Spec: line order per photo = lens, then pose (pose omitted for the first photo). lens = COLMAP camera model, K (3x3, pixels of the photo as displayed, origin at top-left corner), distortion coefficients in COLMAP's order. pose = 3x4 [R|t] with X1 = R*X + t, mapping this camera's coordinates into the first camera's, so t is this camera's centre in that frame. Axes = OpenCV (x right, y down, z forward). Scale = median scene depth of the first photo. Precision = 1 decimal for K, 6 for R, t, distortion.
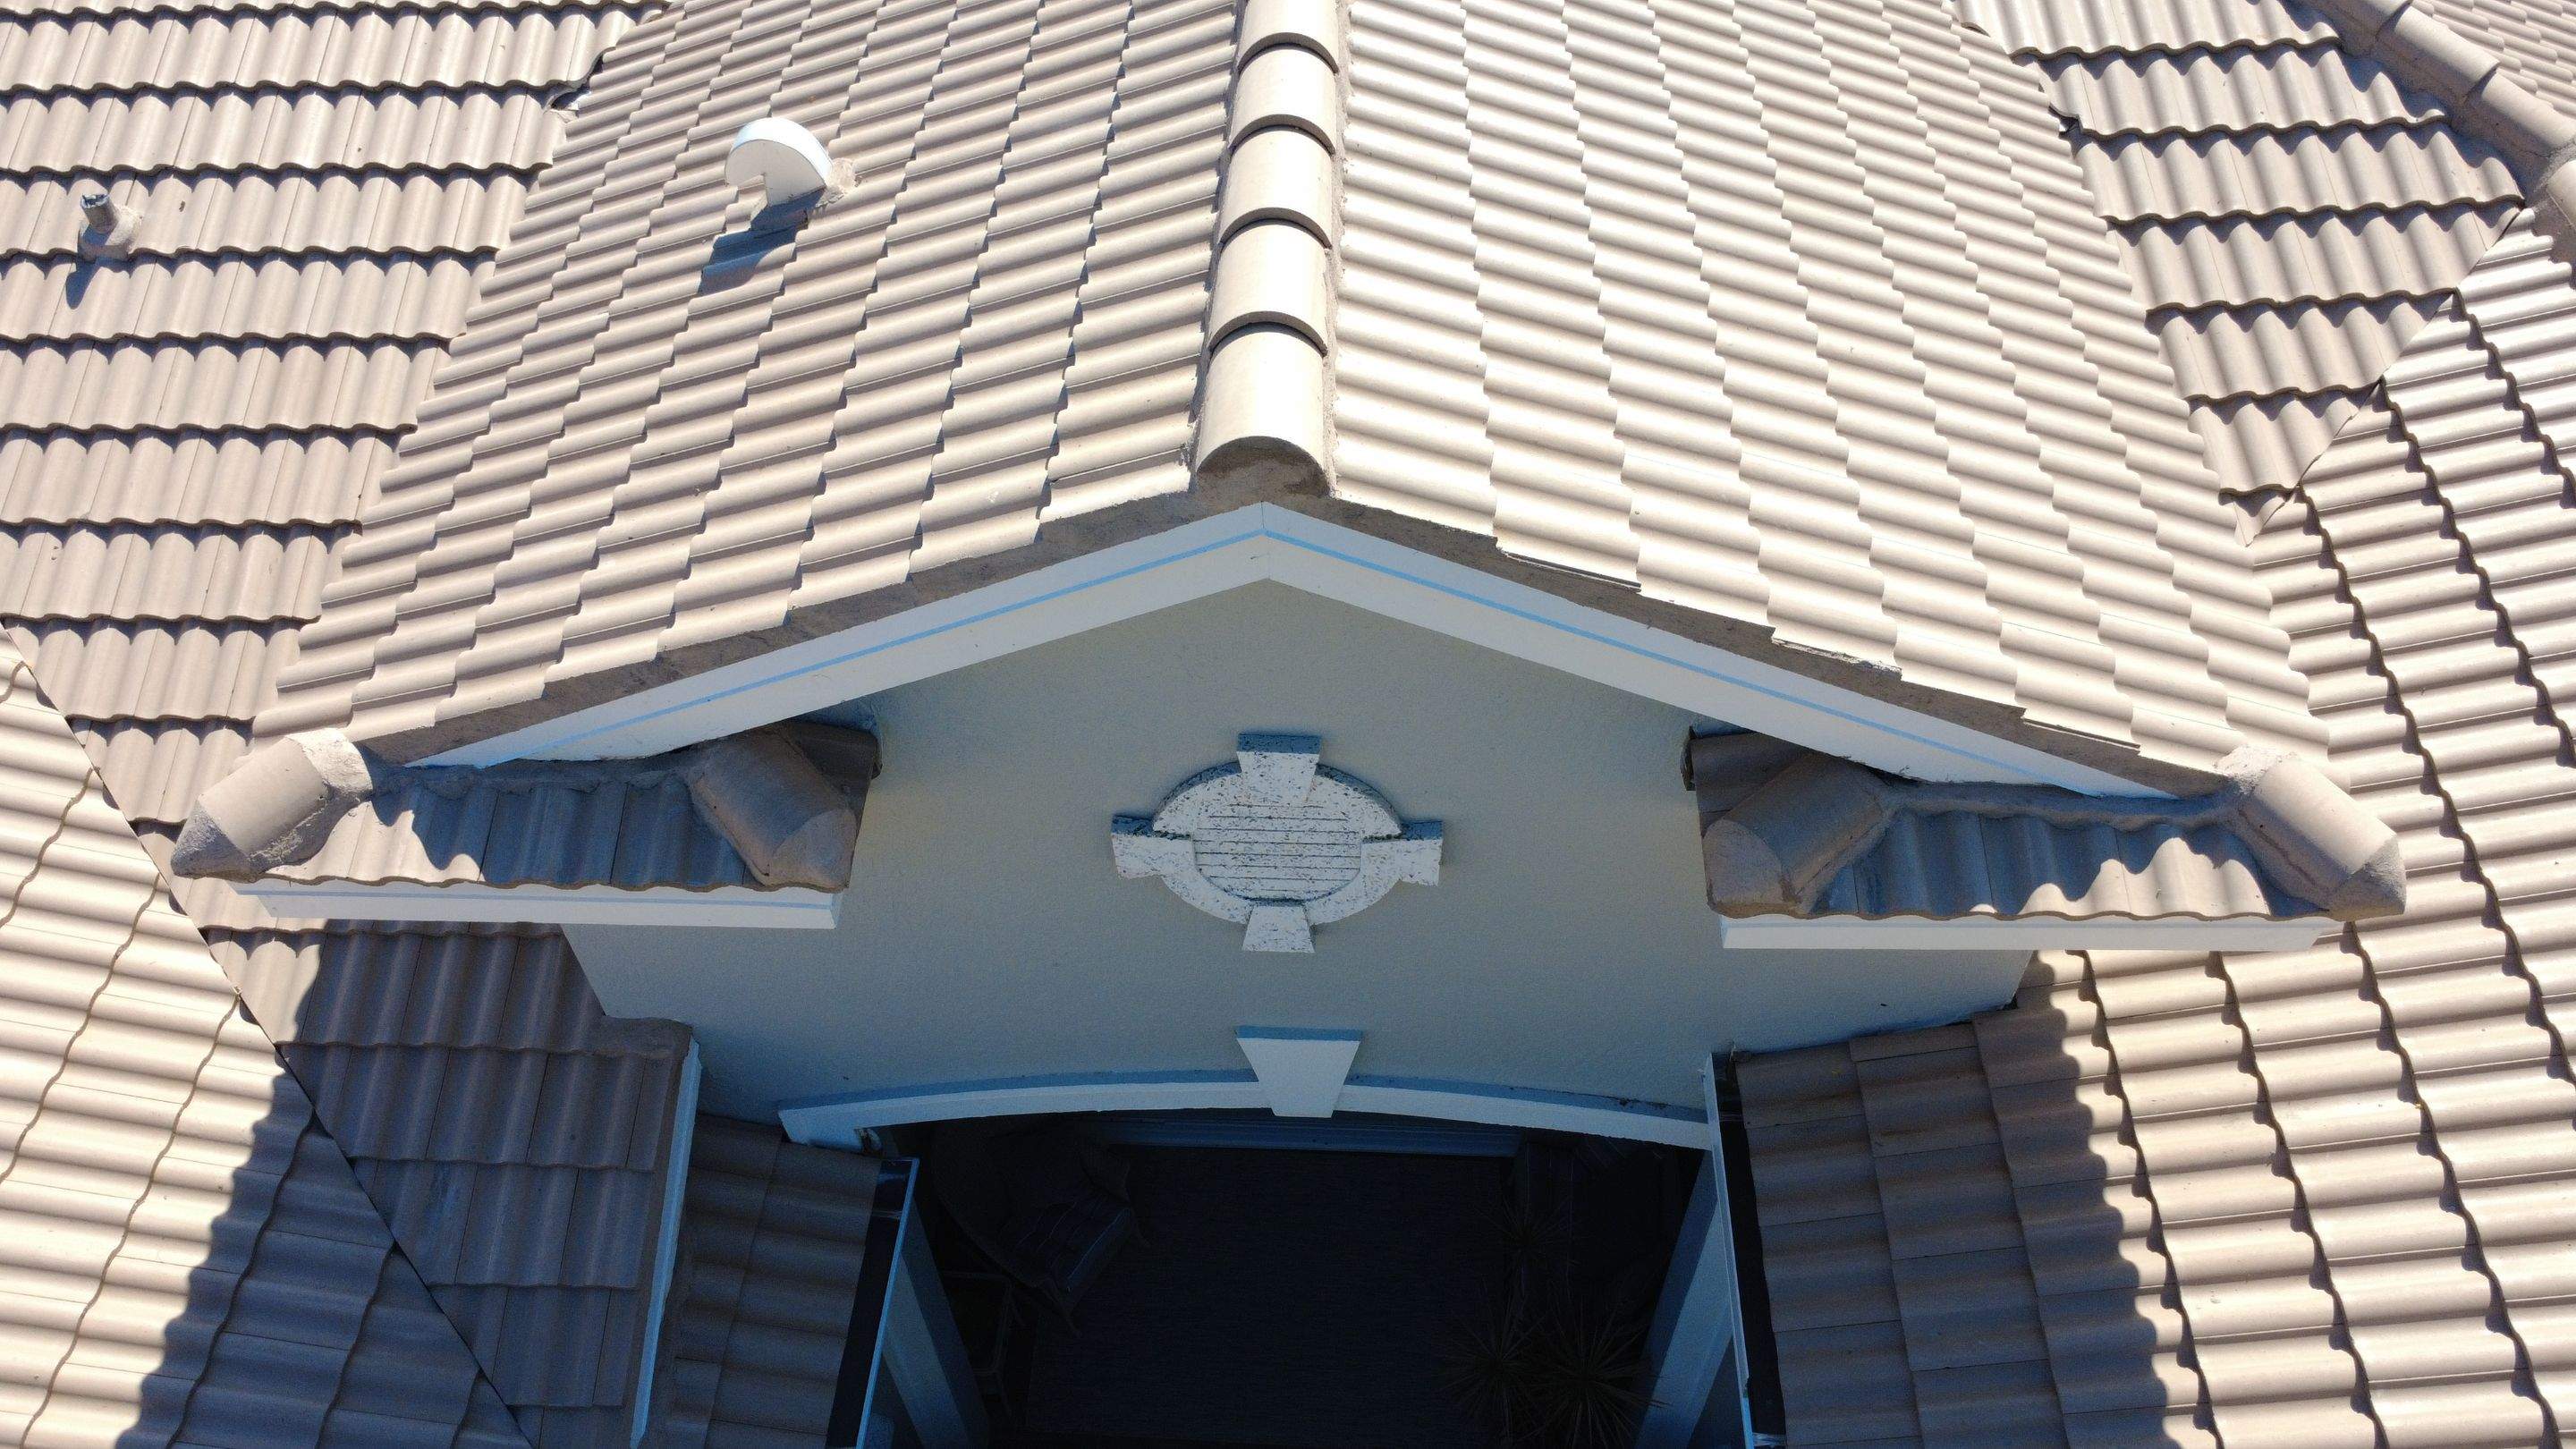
lens RADIAL K [[1892.8, 0, 1285.3], [0, 1892.8, 721.3], [0, 0, 1]] dist [-0.006714, 0.002403]
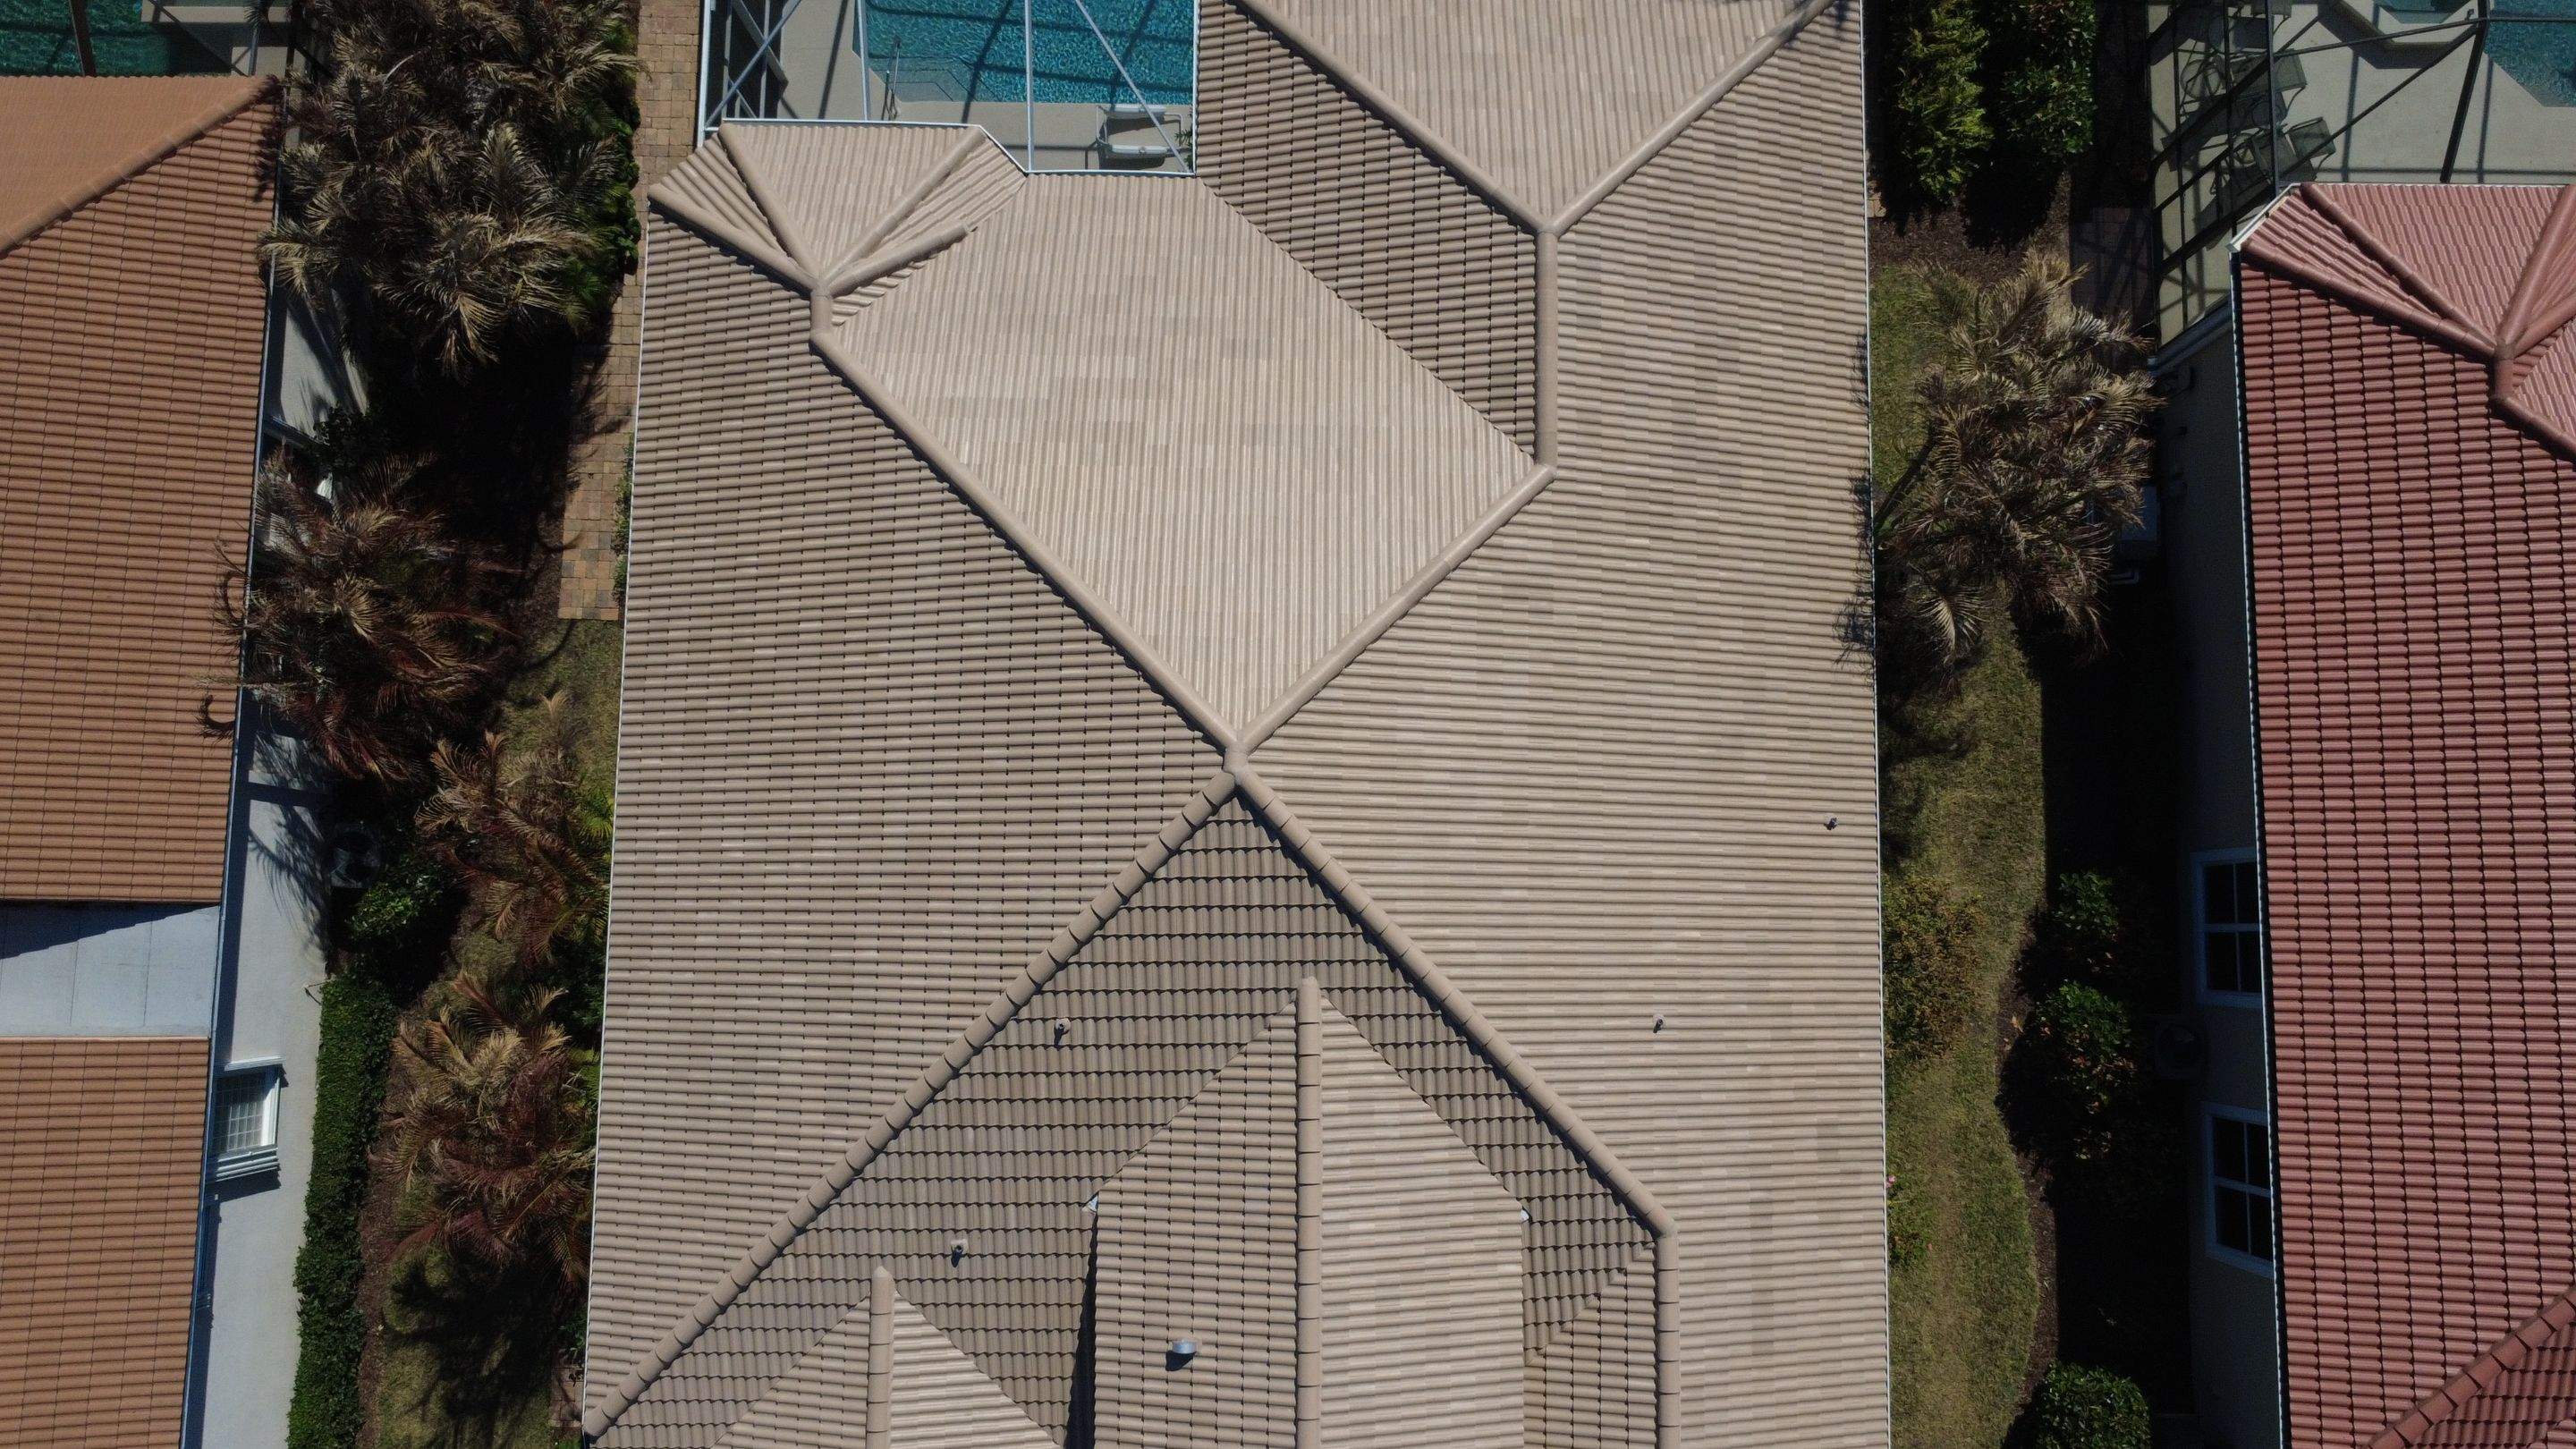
lens RADIAL K [[1892.8, 0, 1280.6], [0, 1892.8, 724.8], [0, 0, 1]] dist [-0.006714, 0.002403]
pose [[0.999599, -0.027052, 0.008420, -0.055244], [0.017358, 0.819652, 0.572598, -3.781275], [-0.022391, -0.572222, 0.819793, -1.624431]]
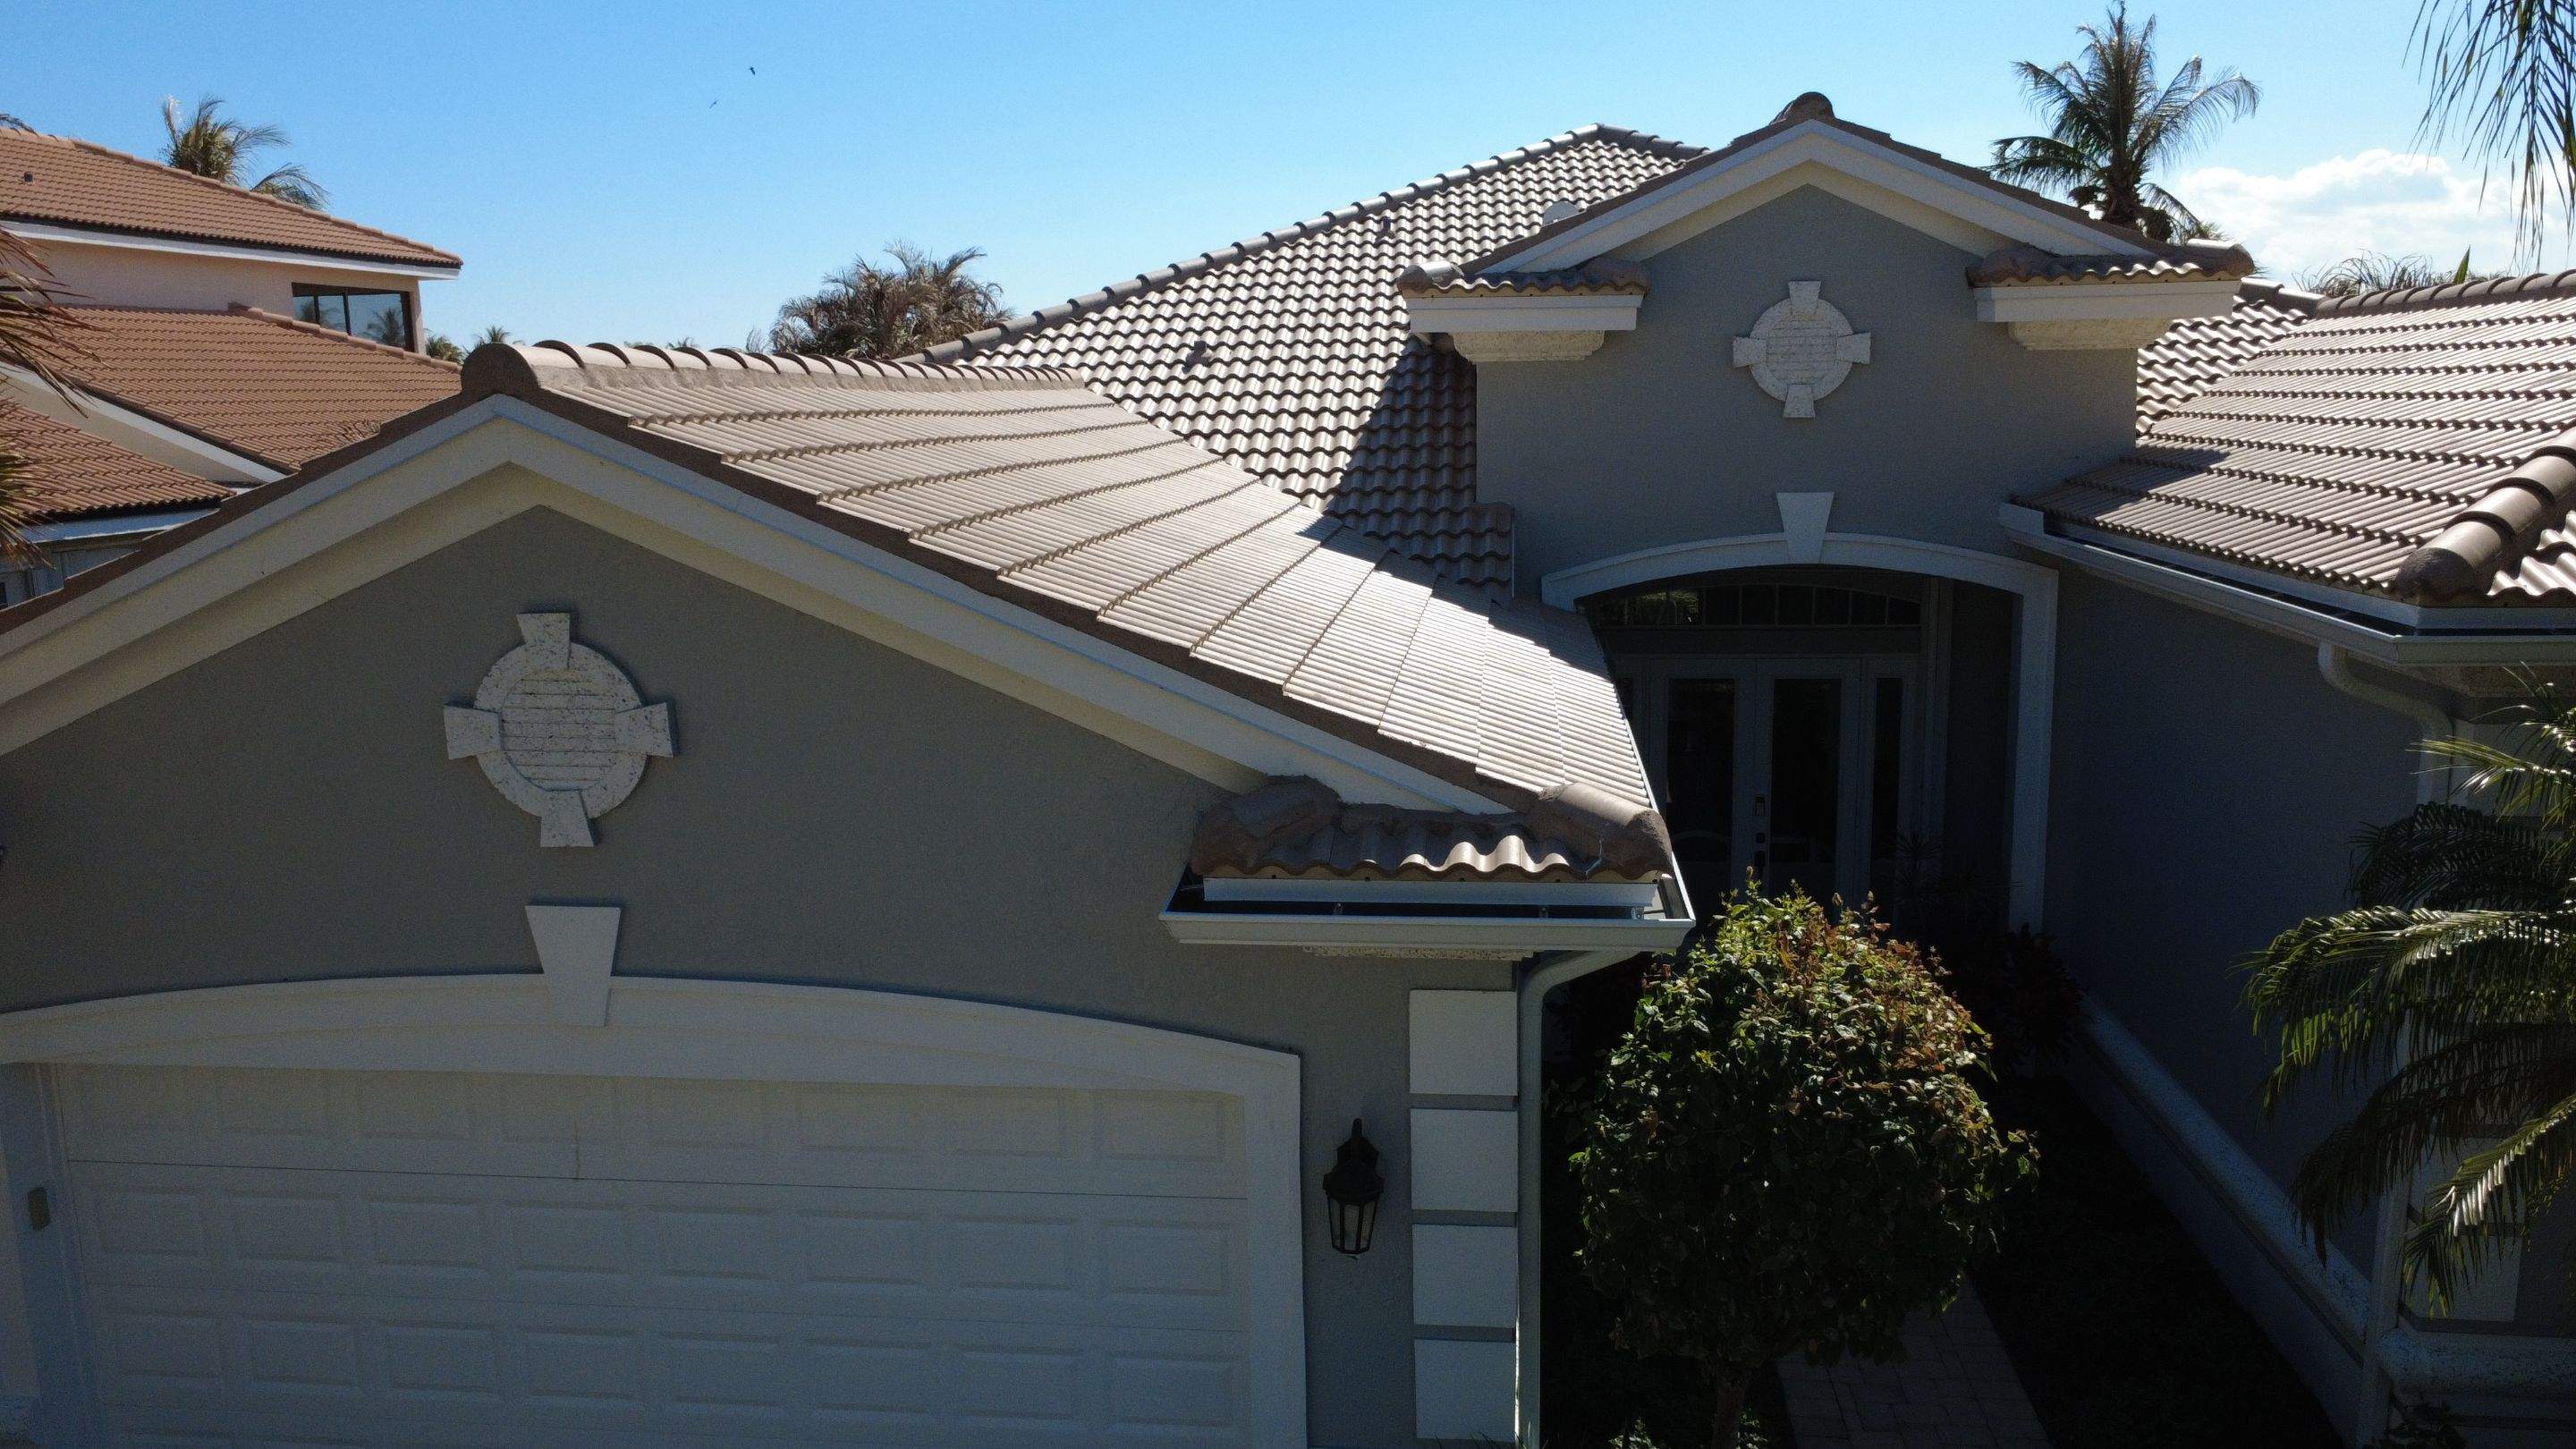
lens RADIAL K [[1892.8, 0, 1287.2], [0, 1892.8, 718.1], [0, 0, 1]] dist [-0.006714, 0.002403]
pose [[0.997294, 0.005628, -0.073298, -0.447013], [-0.050448, 0.777635, -0.626688, 1.852206], [0.053473, 0.628690, 0.775815, -0.580080]]
